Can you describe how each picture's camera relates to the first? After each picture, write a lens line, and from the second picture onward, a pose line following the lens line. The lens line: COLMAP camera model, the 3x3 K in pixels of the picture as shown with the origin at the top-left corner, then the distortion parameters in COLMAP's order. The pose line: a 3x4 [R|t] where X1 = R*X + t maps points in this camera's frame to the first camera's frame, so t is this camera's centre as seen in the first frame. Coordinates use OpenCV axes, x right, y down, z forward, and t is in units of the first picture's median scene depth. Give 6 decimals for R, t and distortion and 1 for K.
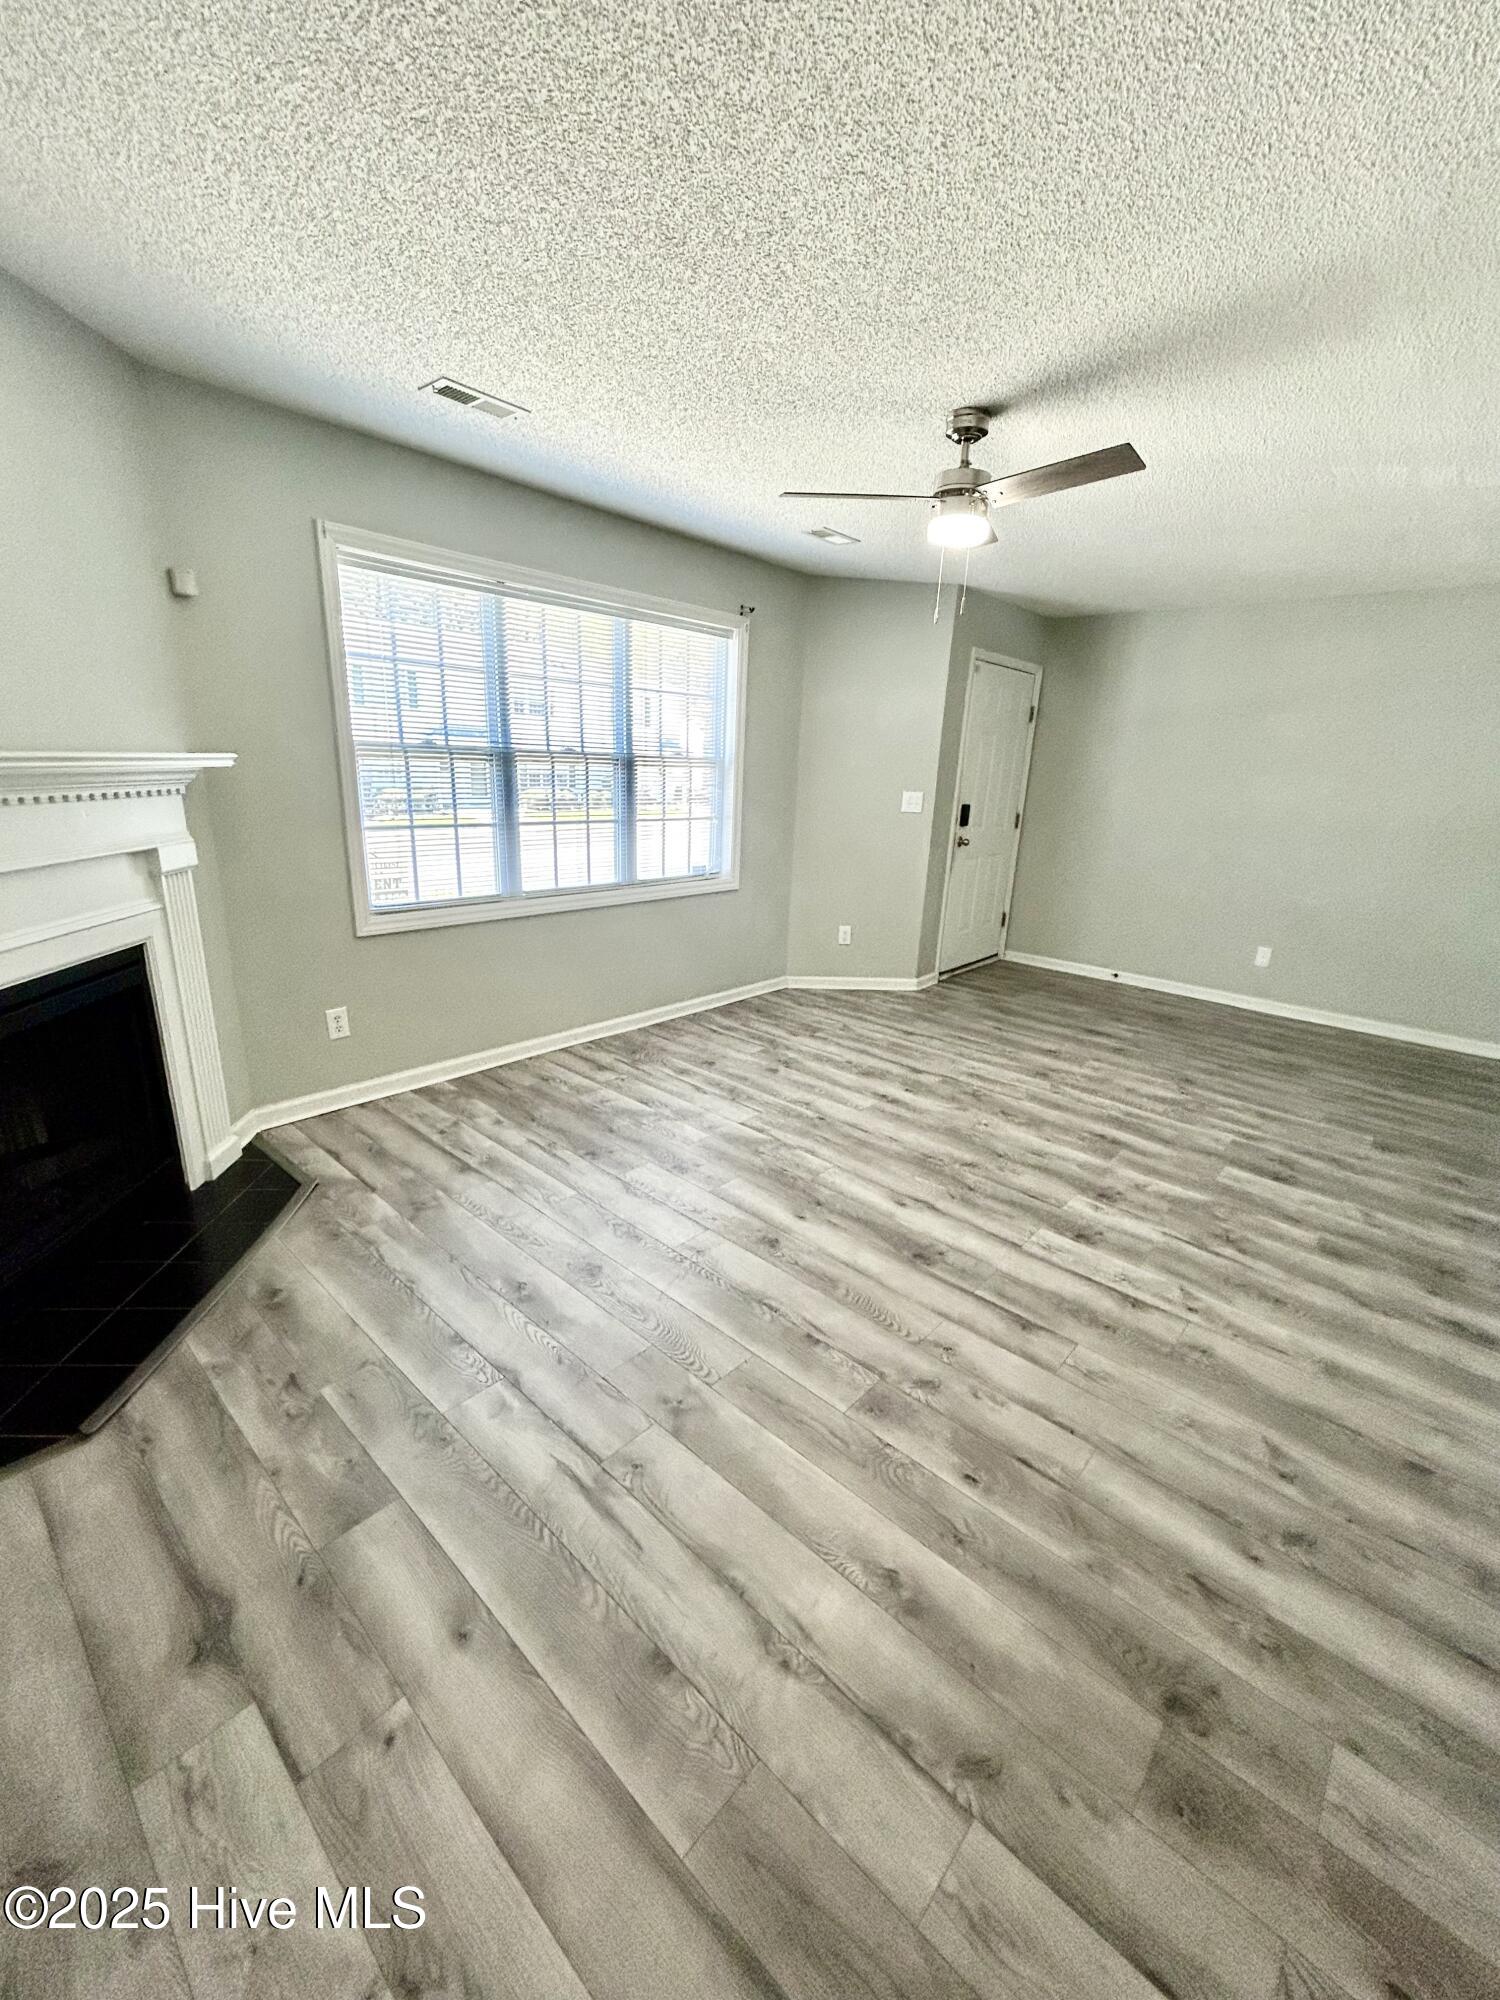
lens RADIAL K [[809.4, 0, 763.4], [0, 809.4, 1007.6], [0, 0, 1]] dist [0.002588, -0.000913]
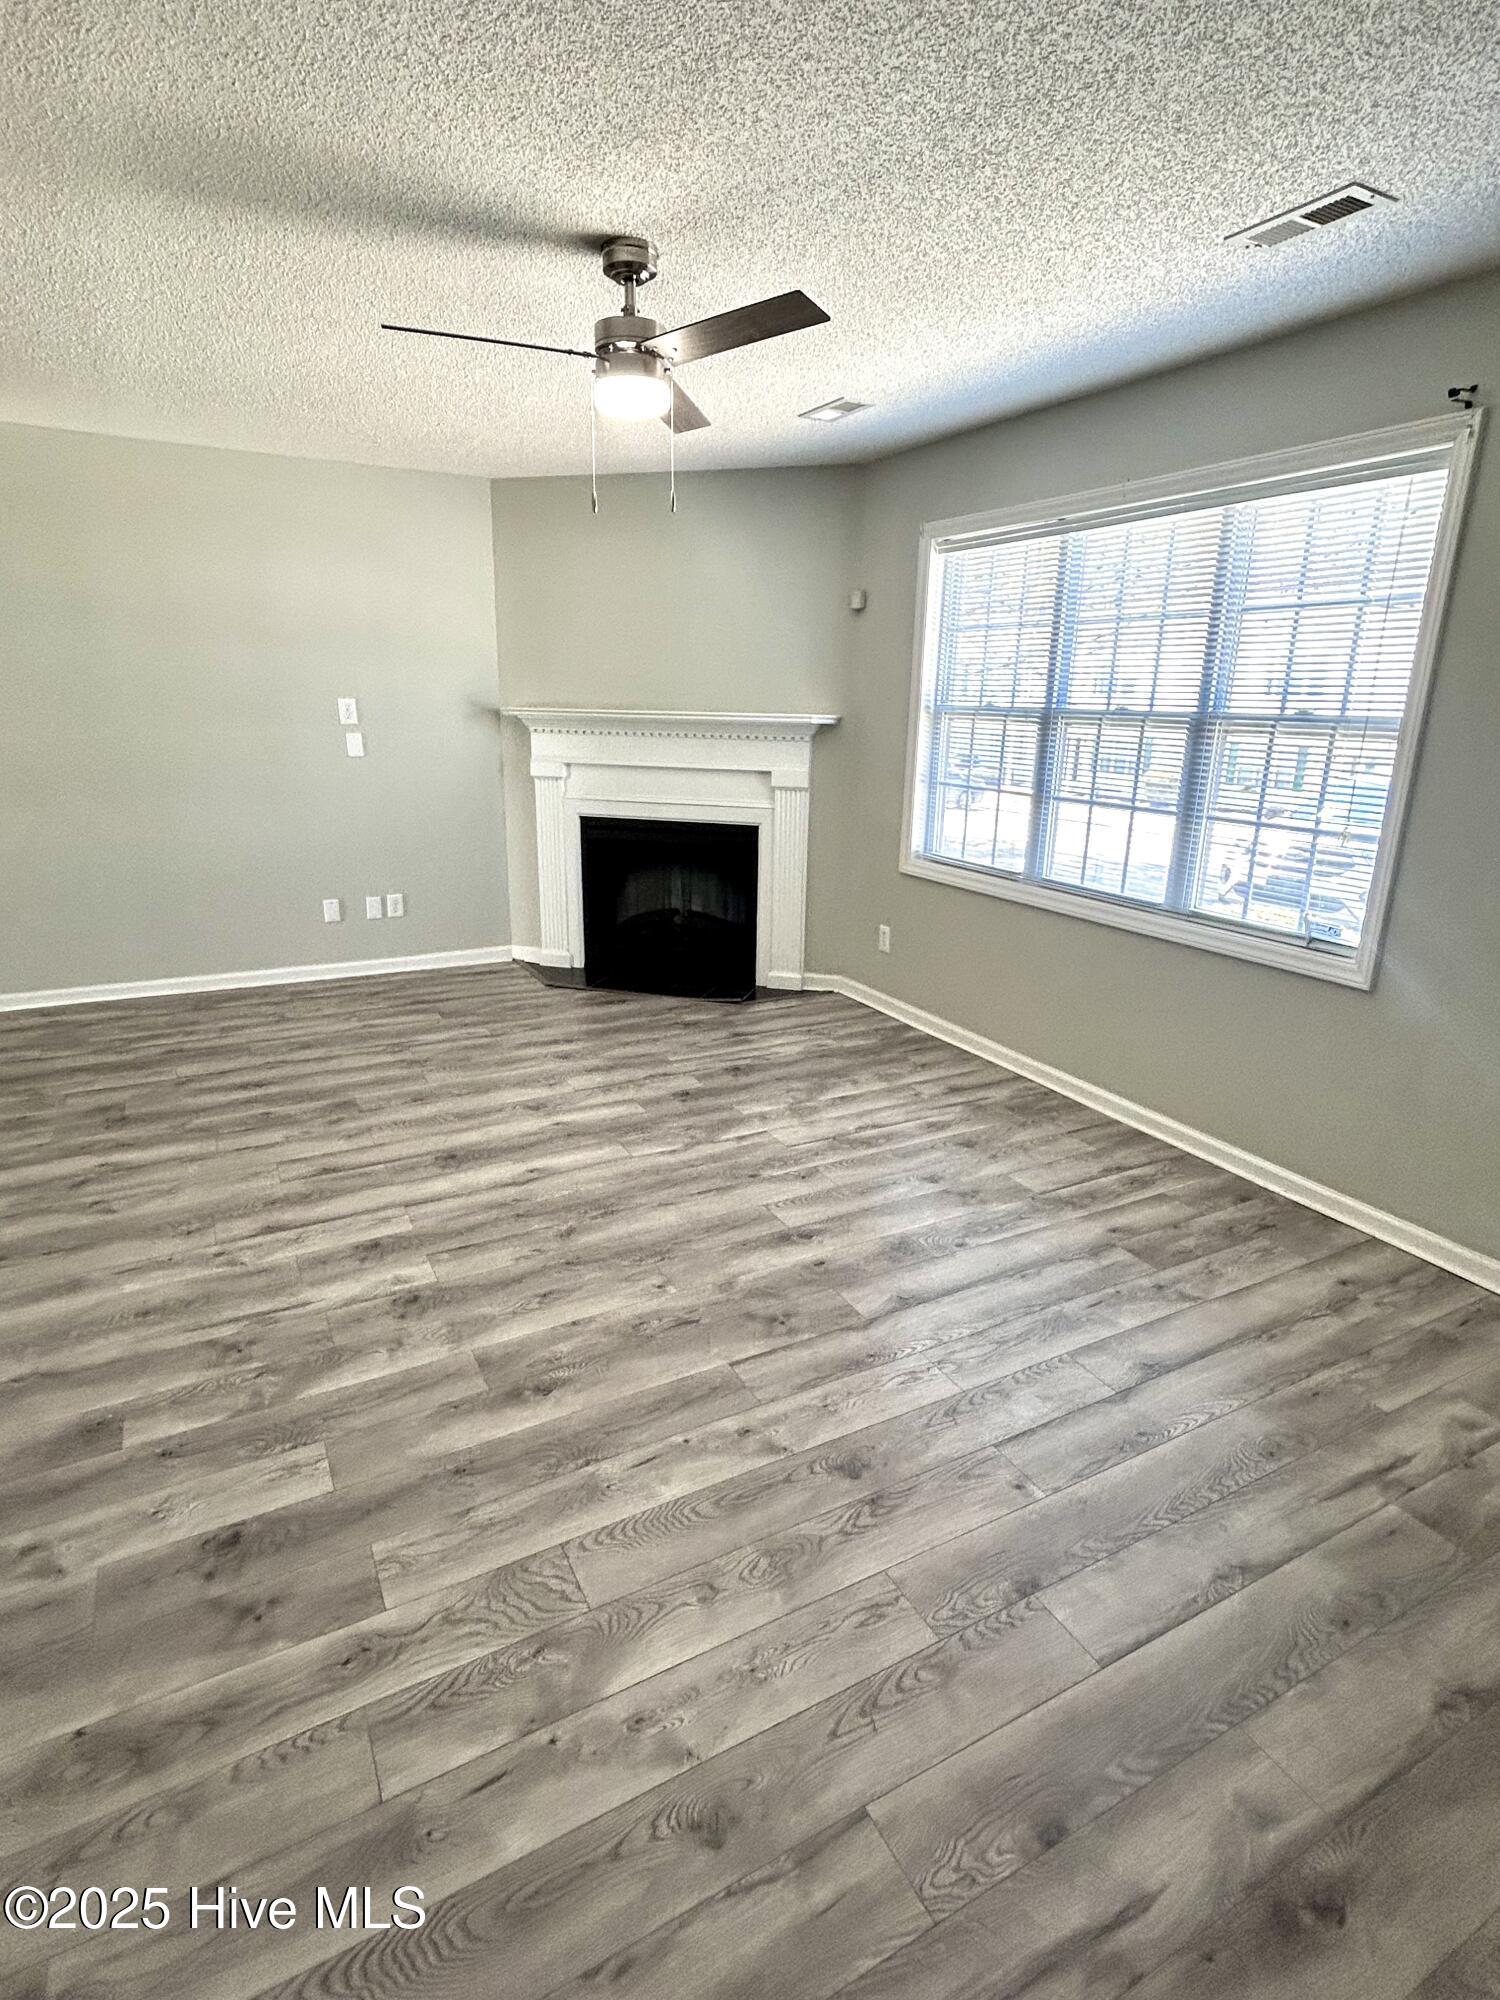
lens RADIAL K [[1042.9, 0, 751.9], [0, 1042.9, 1001.5], [0, 0, 1]] dist [-0.009063, 0.007673]
pose [[-0.346781, 0.214799, -0.913019, 0.971109], [-0.308253, 0.893253, 0.327228, -0.341290], [0.885846, 0.394918, -0.243551, 1.235188]]
